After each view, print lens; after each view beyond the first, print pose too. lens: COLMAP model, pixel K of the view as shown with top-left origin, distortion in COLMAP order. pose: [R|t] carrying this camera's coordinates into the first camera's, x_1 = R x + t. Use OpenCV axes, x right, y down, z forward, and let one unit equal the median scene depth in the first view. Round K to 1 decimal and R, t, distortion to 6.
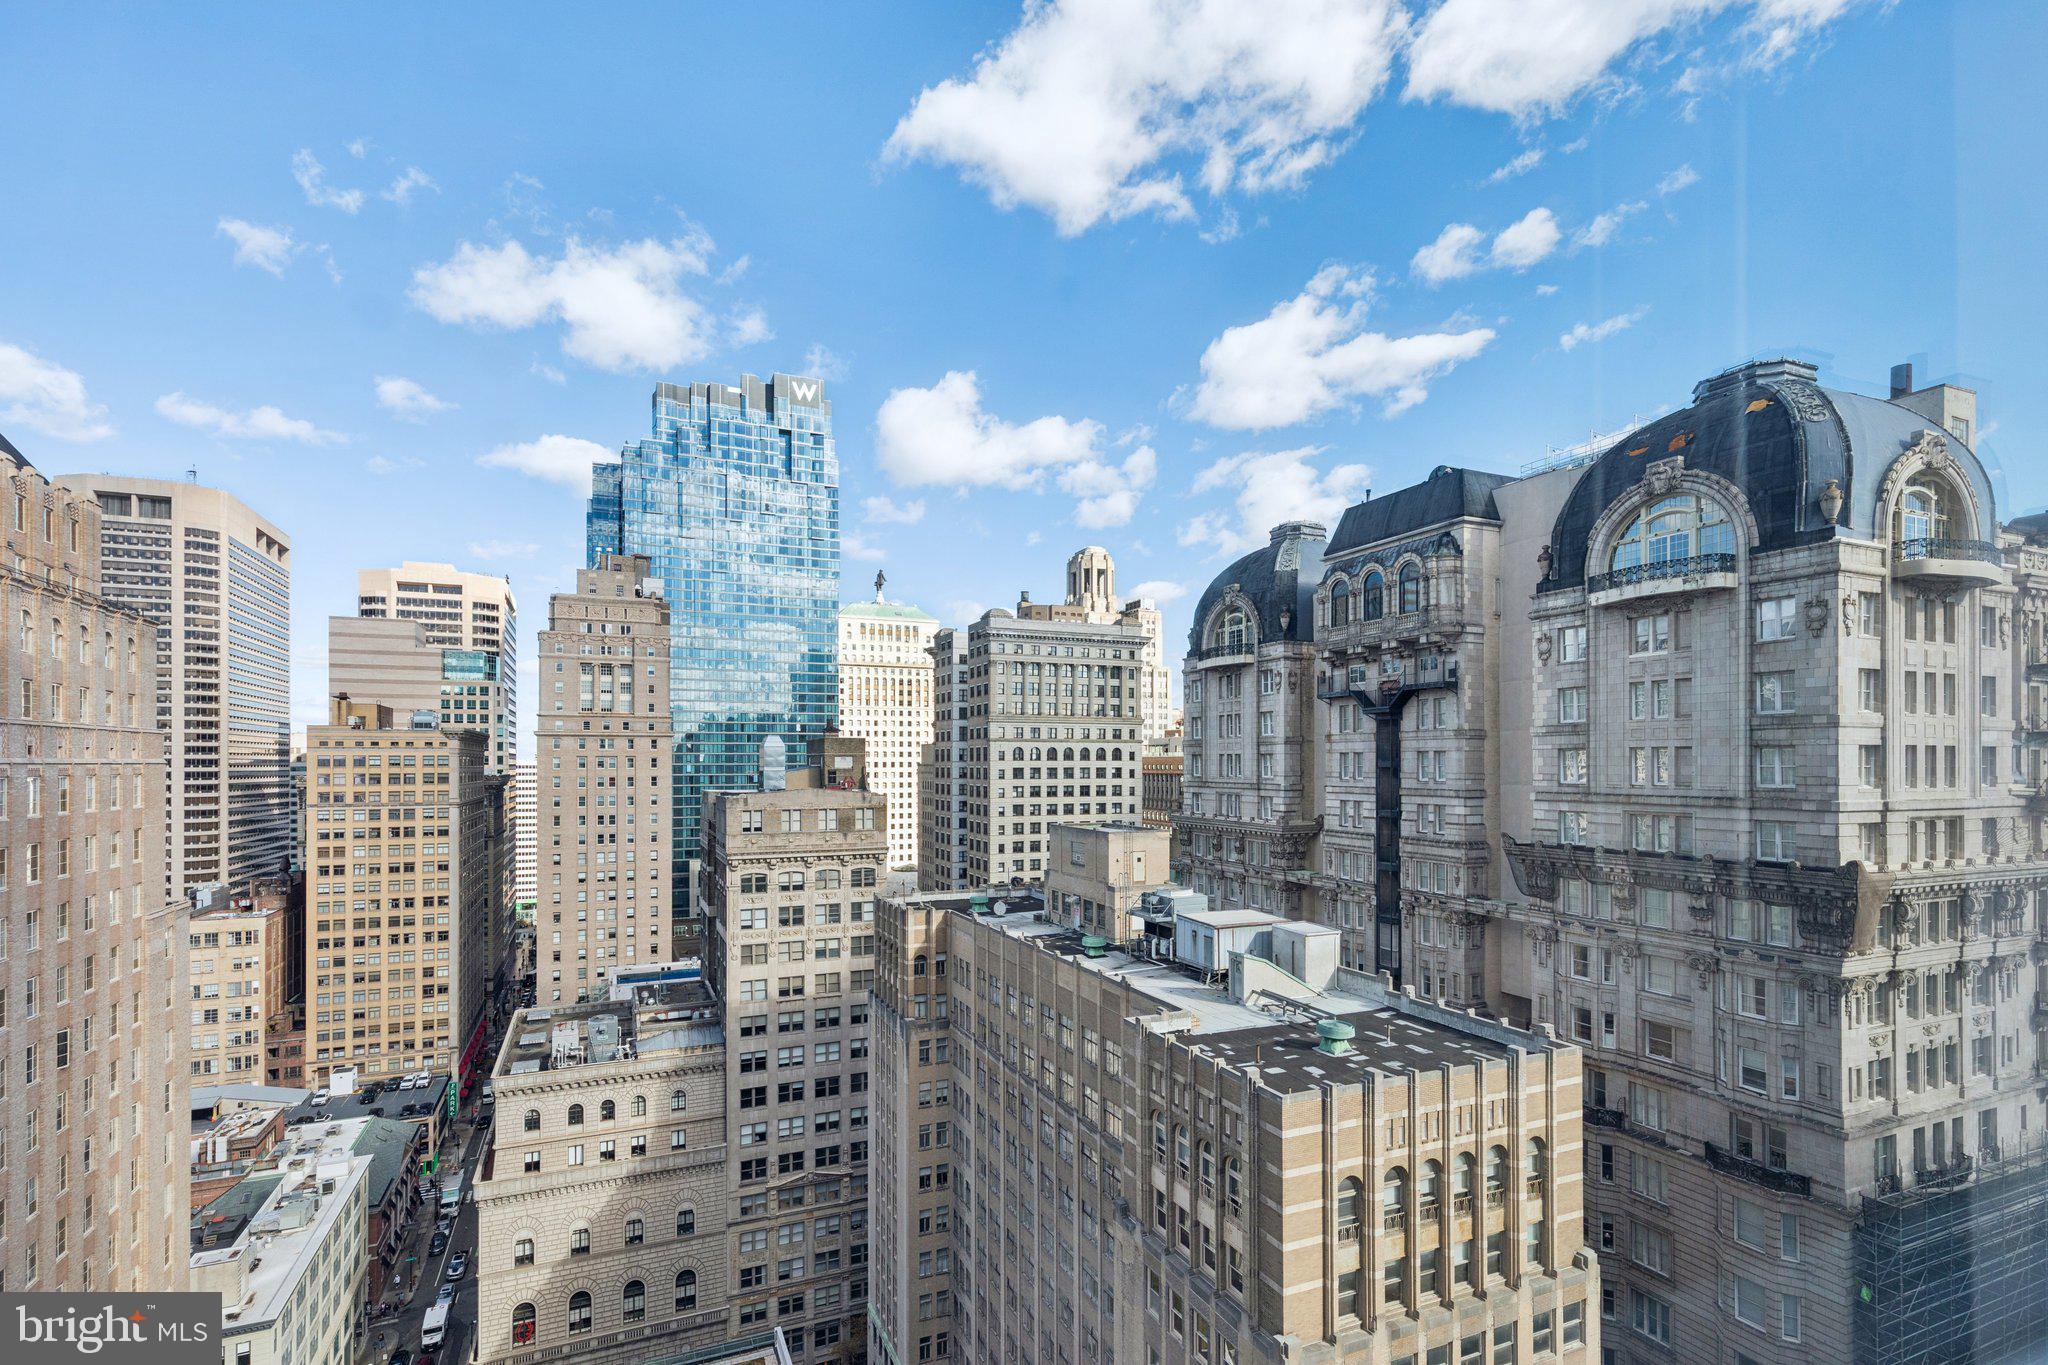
lens RADIAL K [[954.2, 0, 1001.3], [0, 954.2, 759.6], [0, 0, 1]] dist [0.009712, -0.002201]
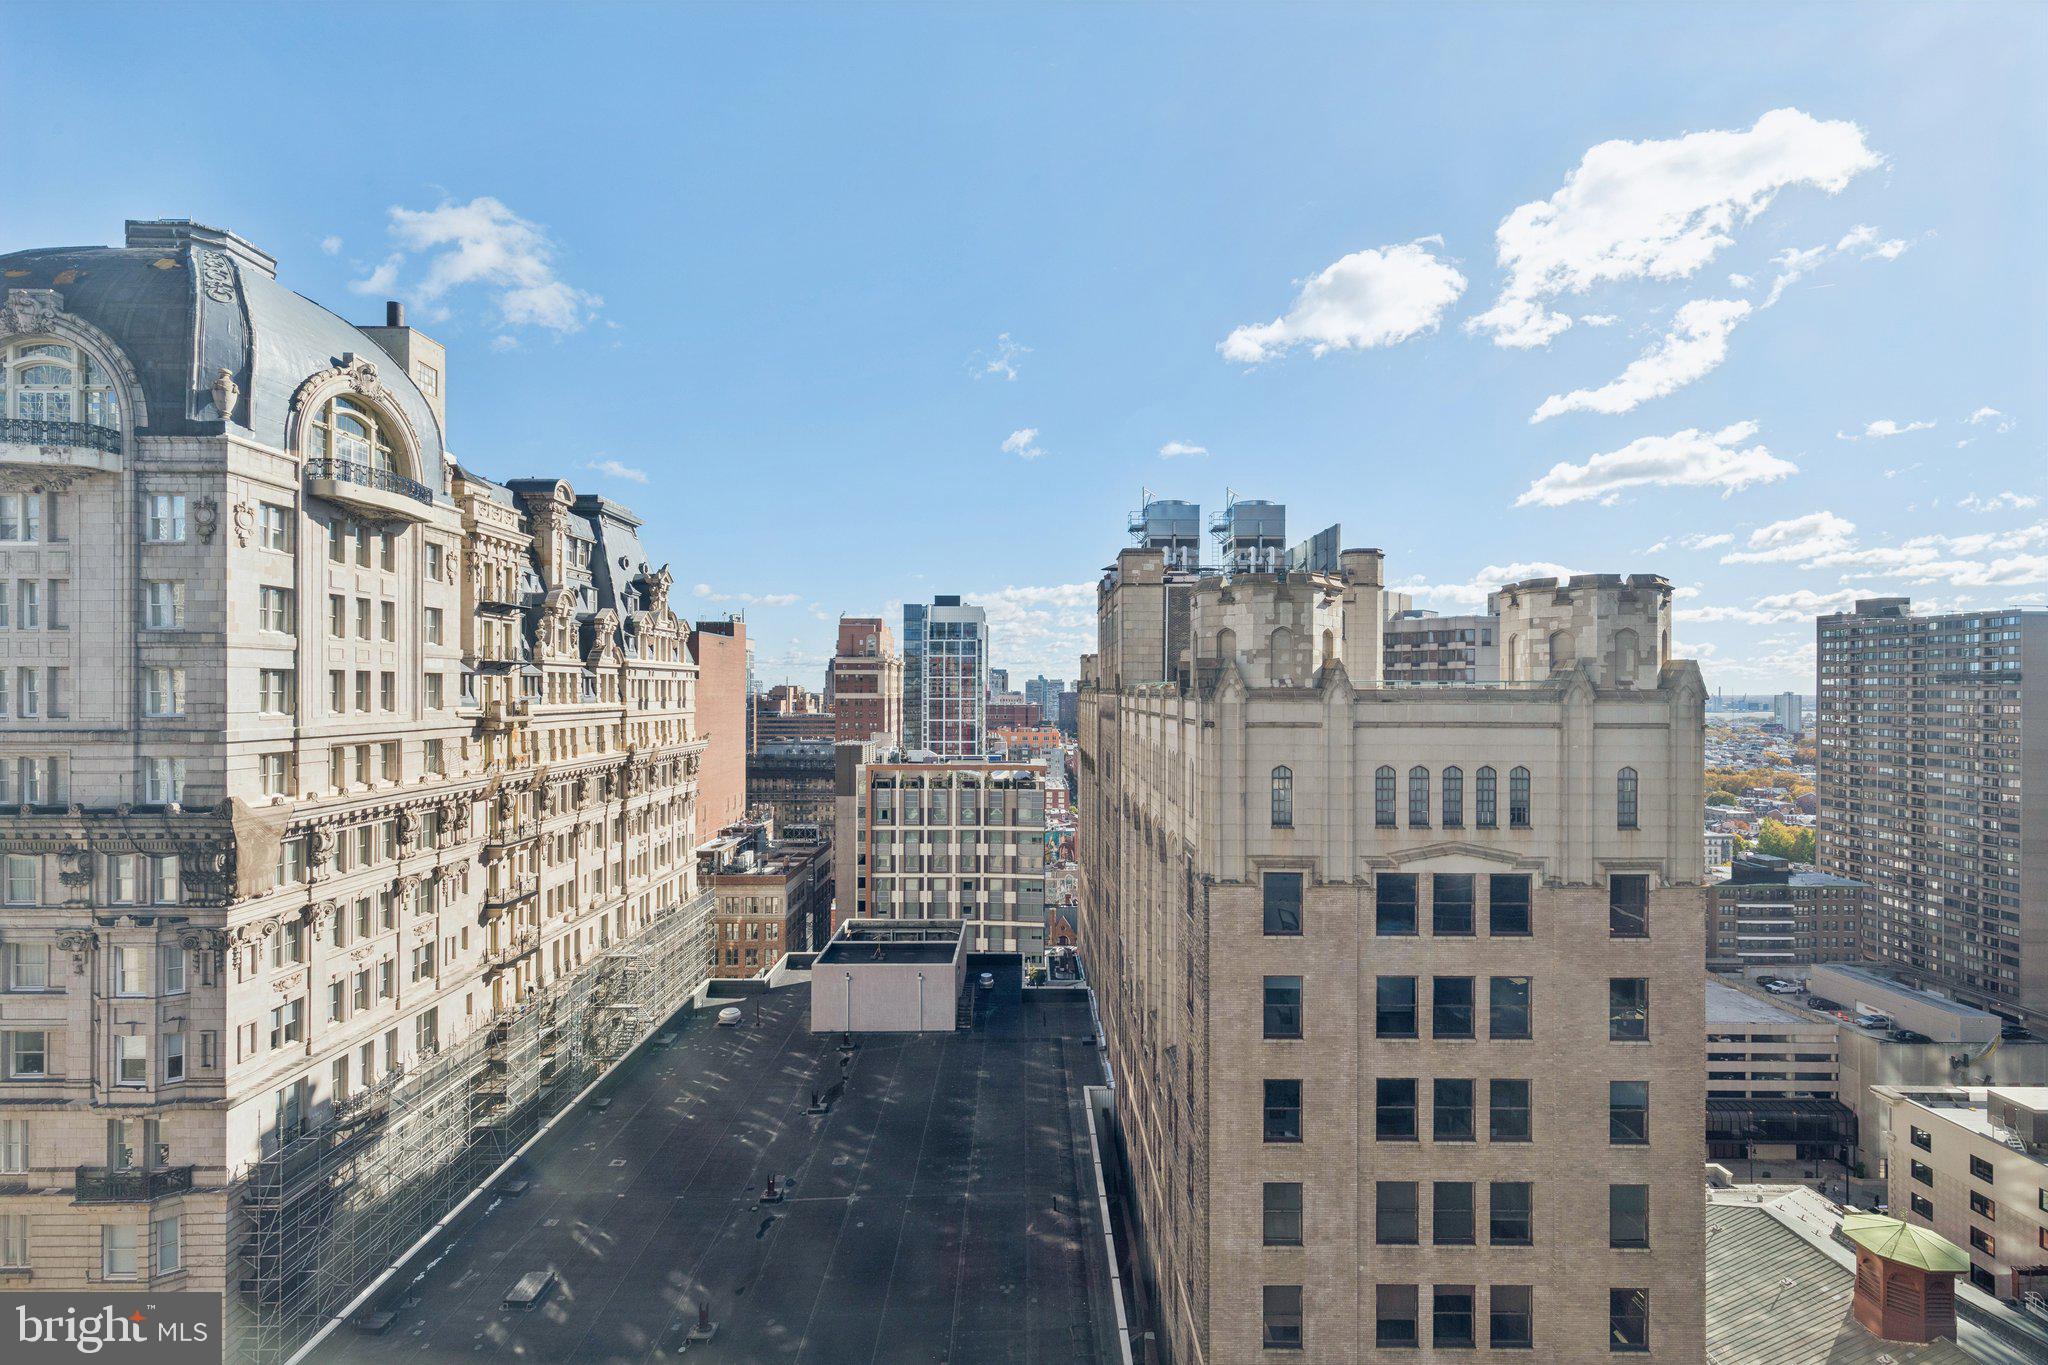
lens RADIAL K [[916.4, 0, 1028.6], [0, 916.4, 688.2], [0, 0, 1]] dist [0.007910, -0.000759]
pose [[0.394505, 0.001794, 0.918892, 0.183048], [-0.005346, 0.999986, 0.000344, -0.000283], [-0.918878, -0.005048, 0.394509, -0.010143]]
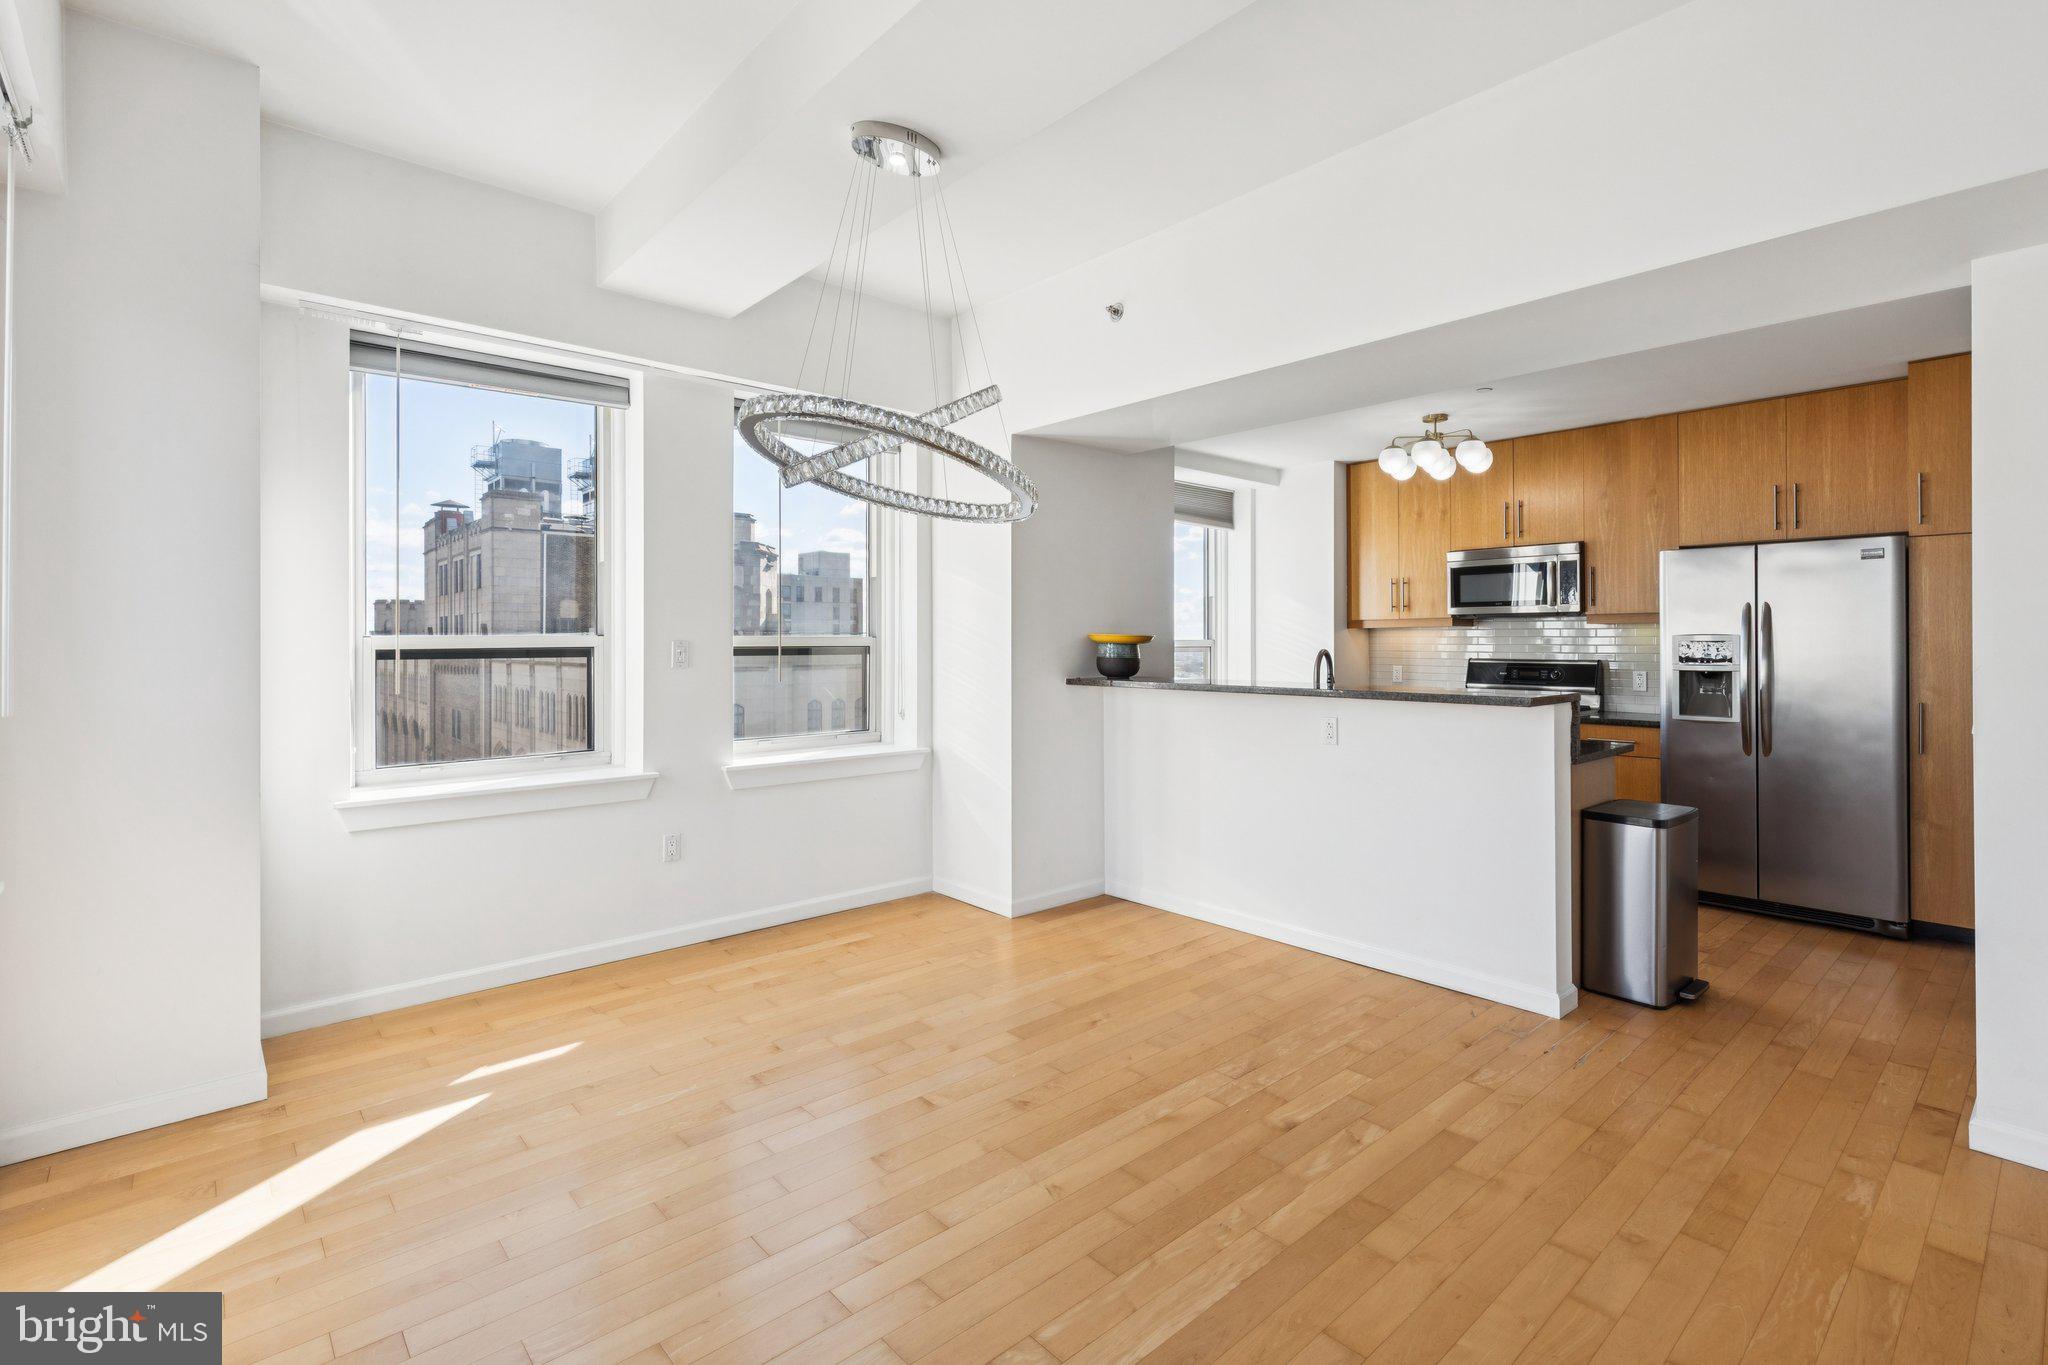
lens RADIAL K [[945.3, 0, 1034.7], [0, 945.3, 637.5], [0, 0, 1]] dist [0.009870, -0.000327]
pose [[-0.327802, 0.004595, 0.944735, 0.110539], [-0.002836, 0.999979, -0.005848, 0.000887], [-0.944742, -0.004596, -0.327783, 0.041683]]
